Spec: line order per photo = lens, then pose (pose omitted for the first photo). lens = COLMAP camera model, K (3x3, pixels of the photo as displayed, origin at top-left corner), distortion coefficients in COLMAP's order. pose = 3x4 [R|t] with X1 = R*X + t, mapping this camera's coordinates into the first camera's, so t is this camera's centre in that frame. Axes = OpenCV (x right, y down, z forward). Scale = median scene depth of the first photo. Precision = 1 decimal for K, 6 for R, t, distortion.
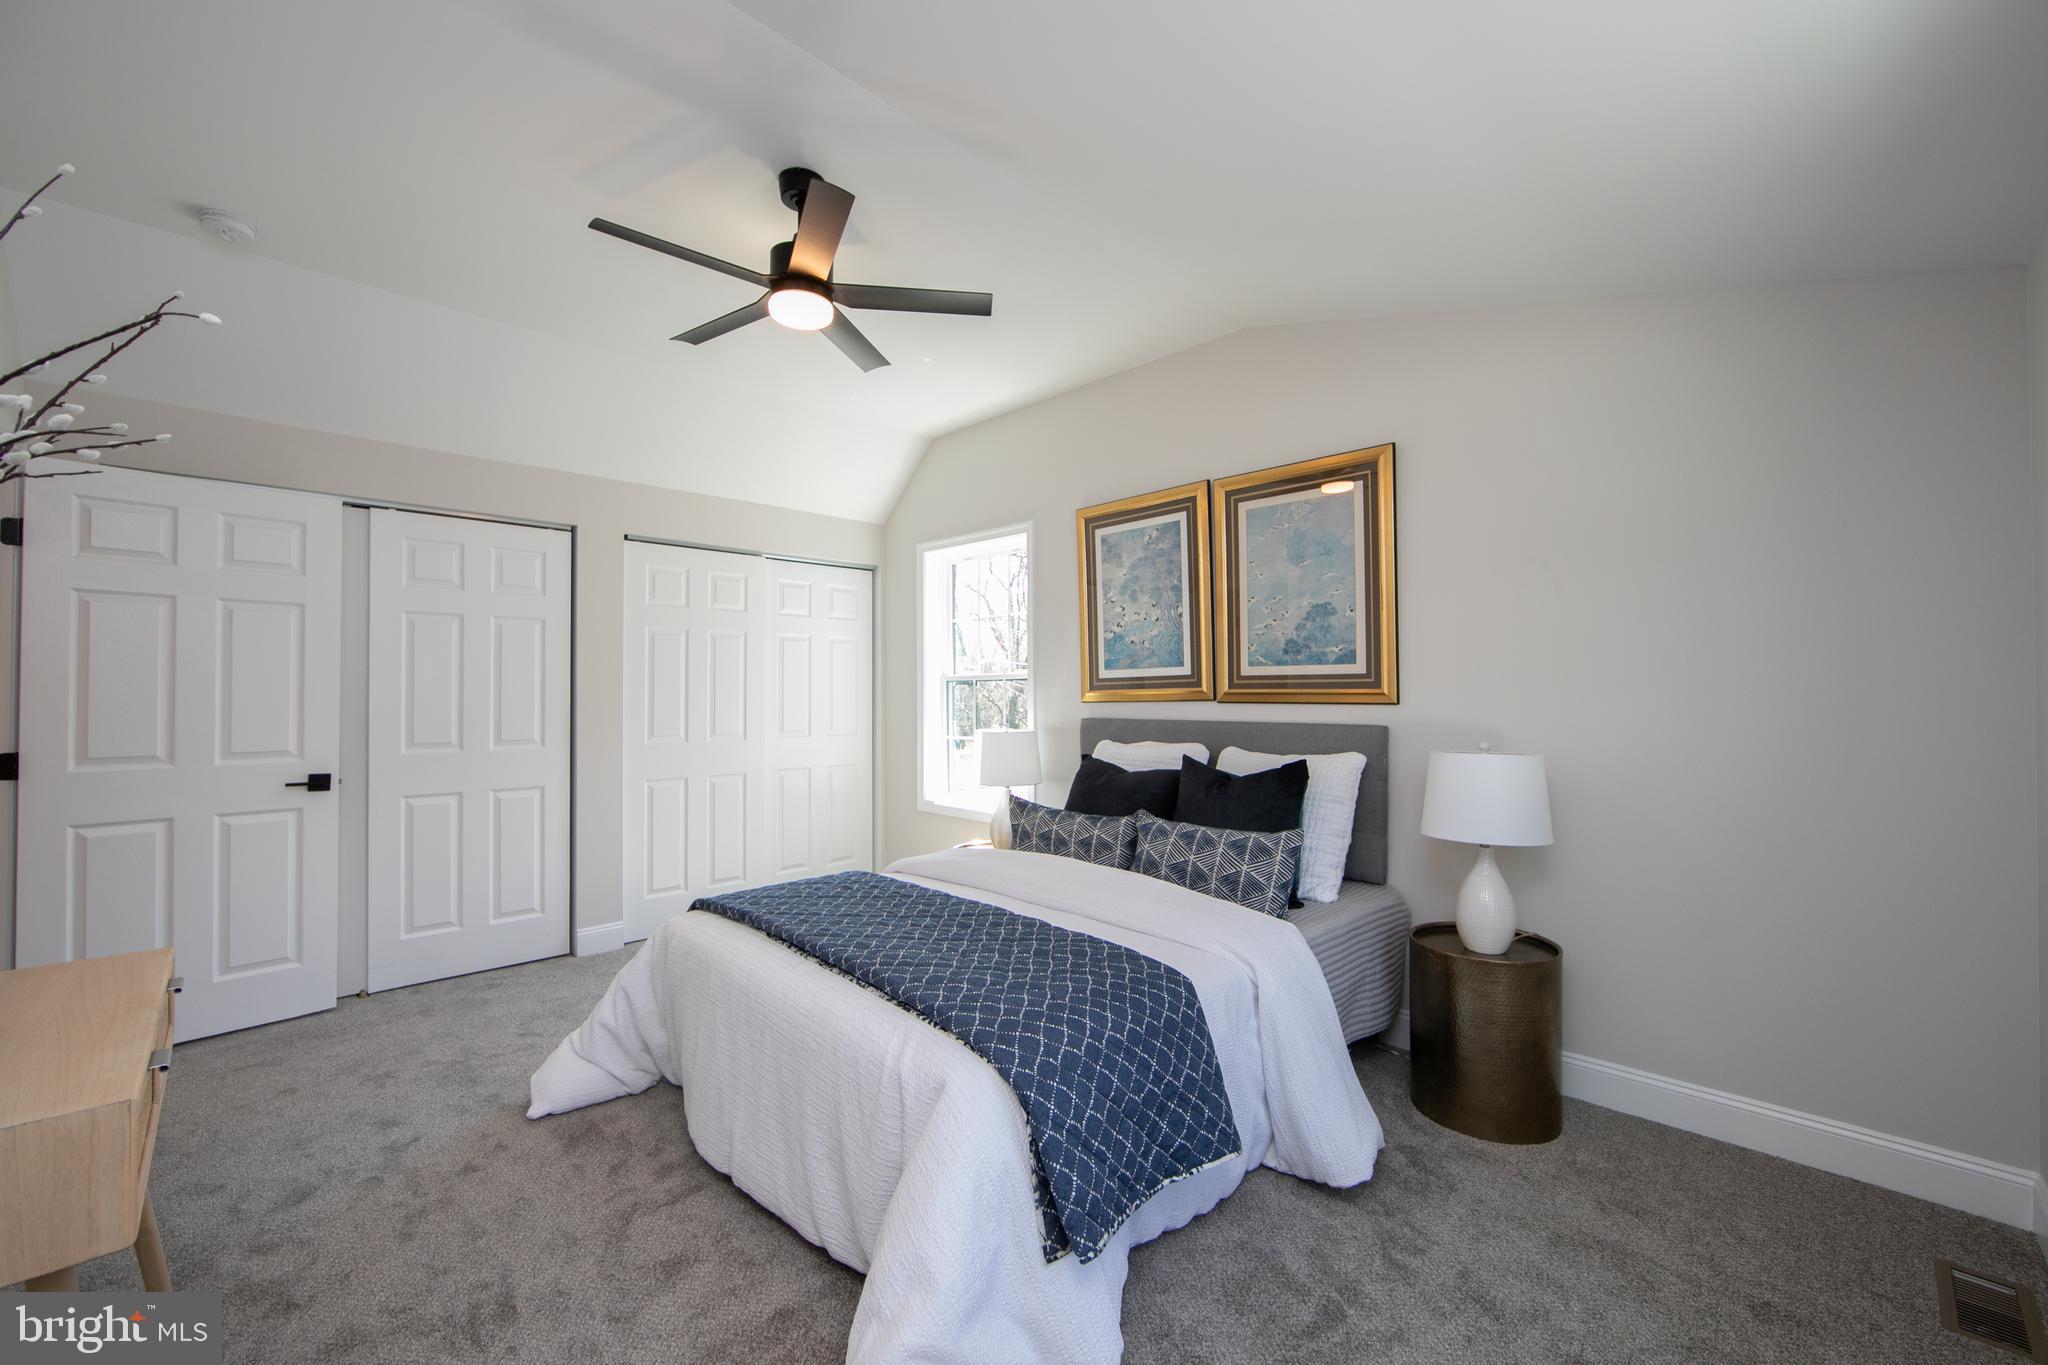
lens RADIAL K [[804.3, 0, 1028.7], [0, 804.3, 679.4], [0, 0, 1]] dist [-0.006458, 0.000731]
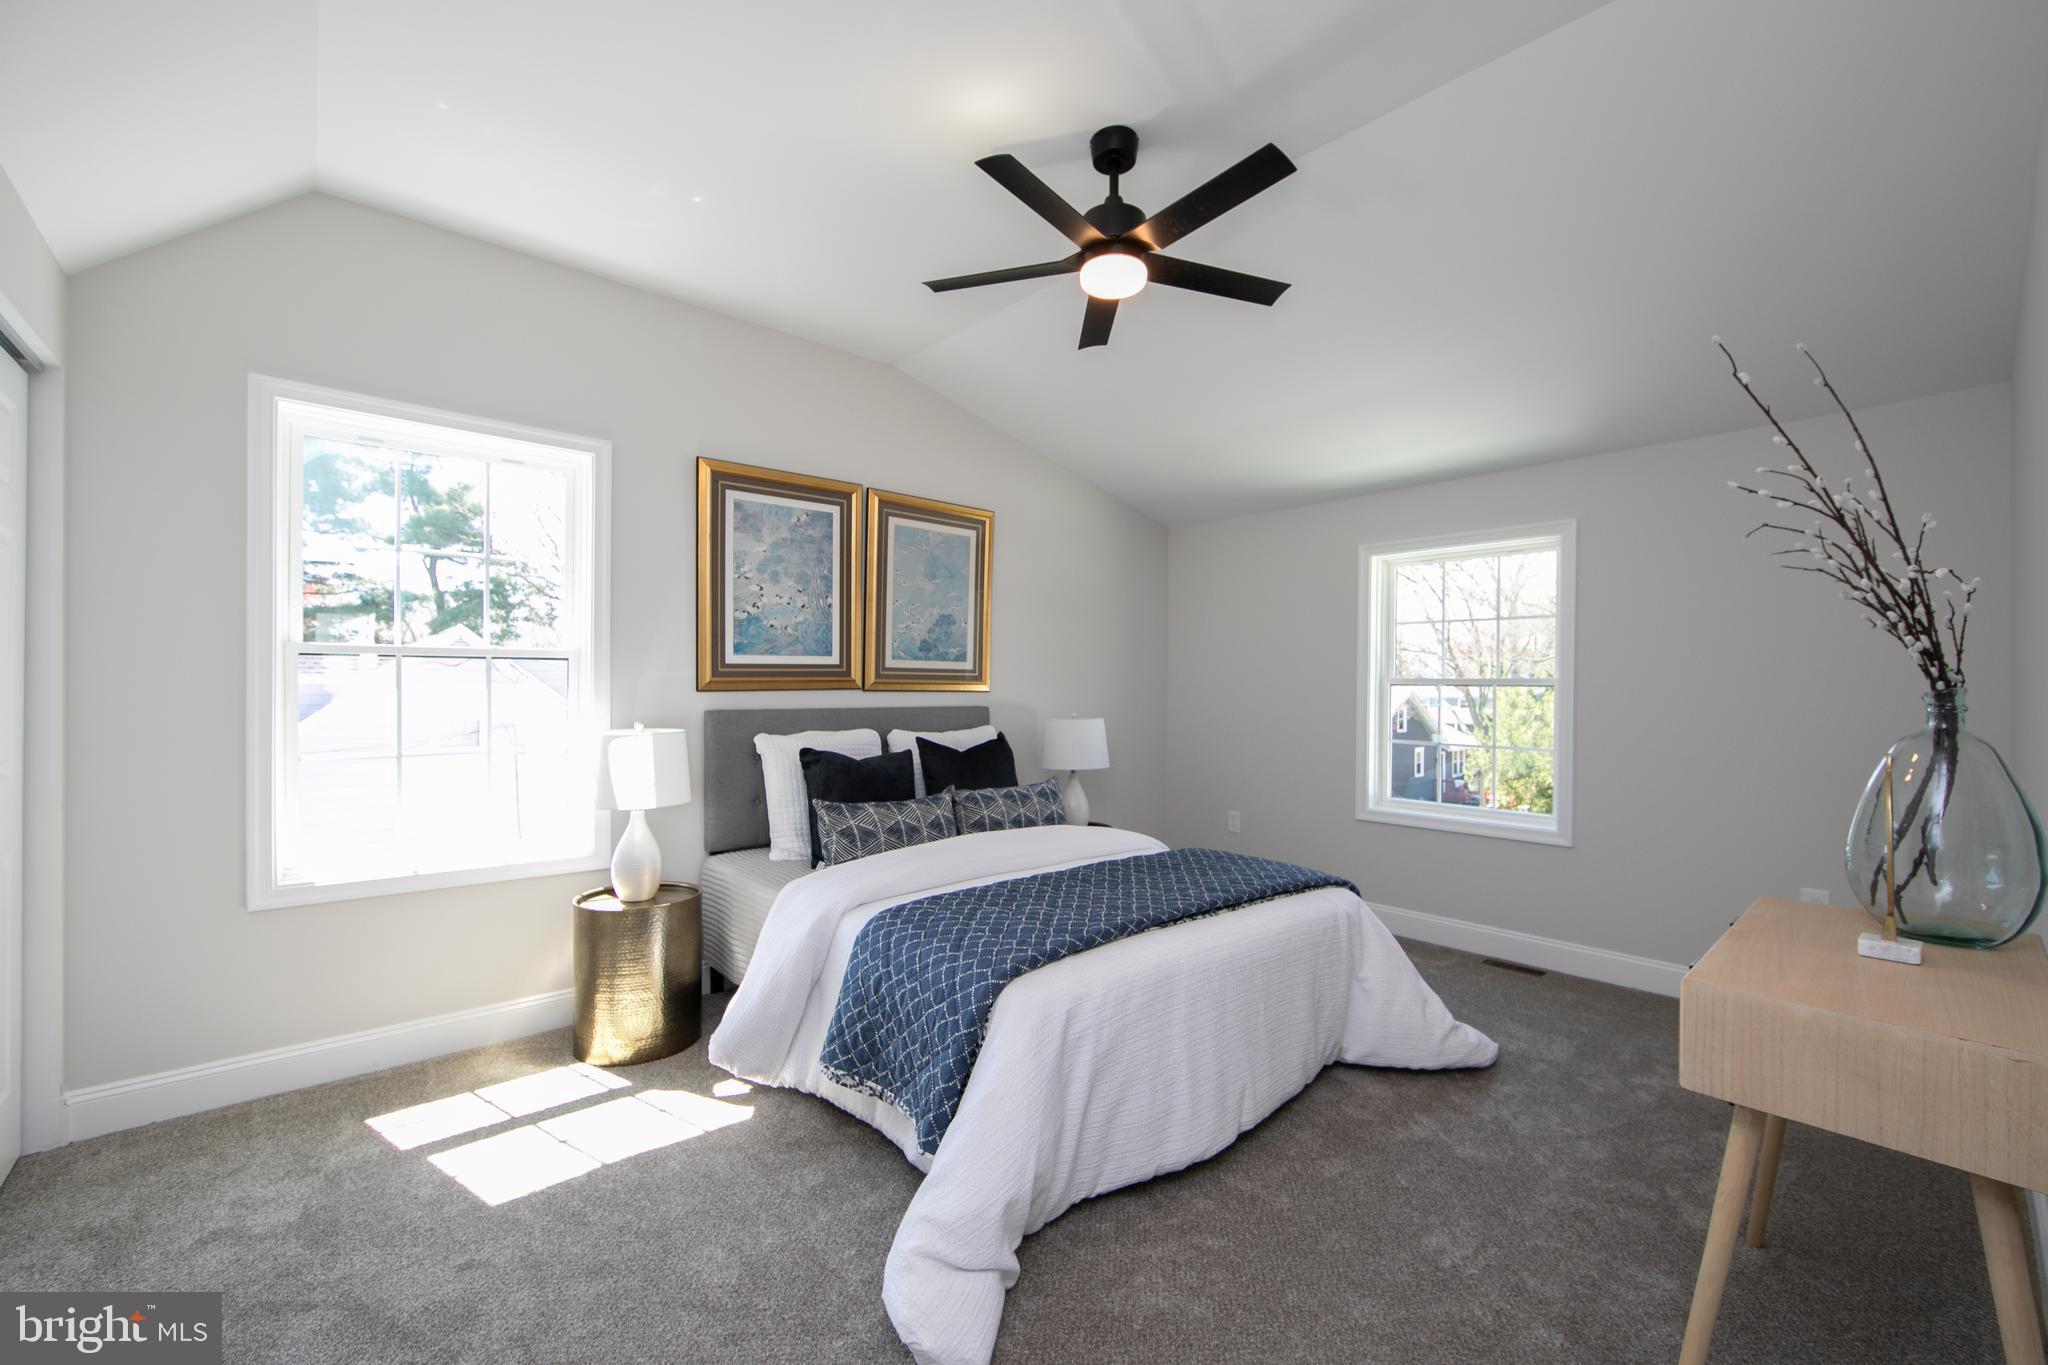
lens RADIAL K [[804.3, 0, 1013.6], [0, 804.3, 690.3], [0, 0, 1]] dist [-0.006458, 0.000731]
pose [[0.086202, -0.008164, 0.996244, -0.813355], [-0.028675, 0.999532, 0.010672, 0.010144], [-0.995865, -0.029487, 0.085928, 0.675606]]
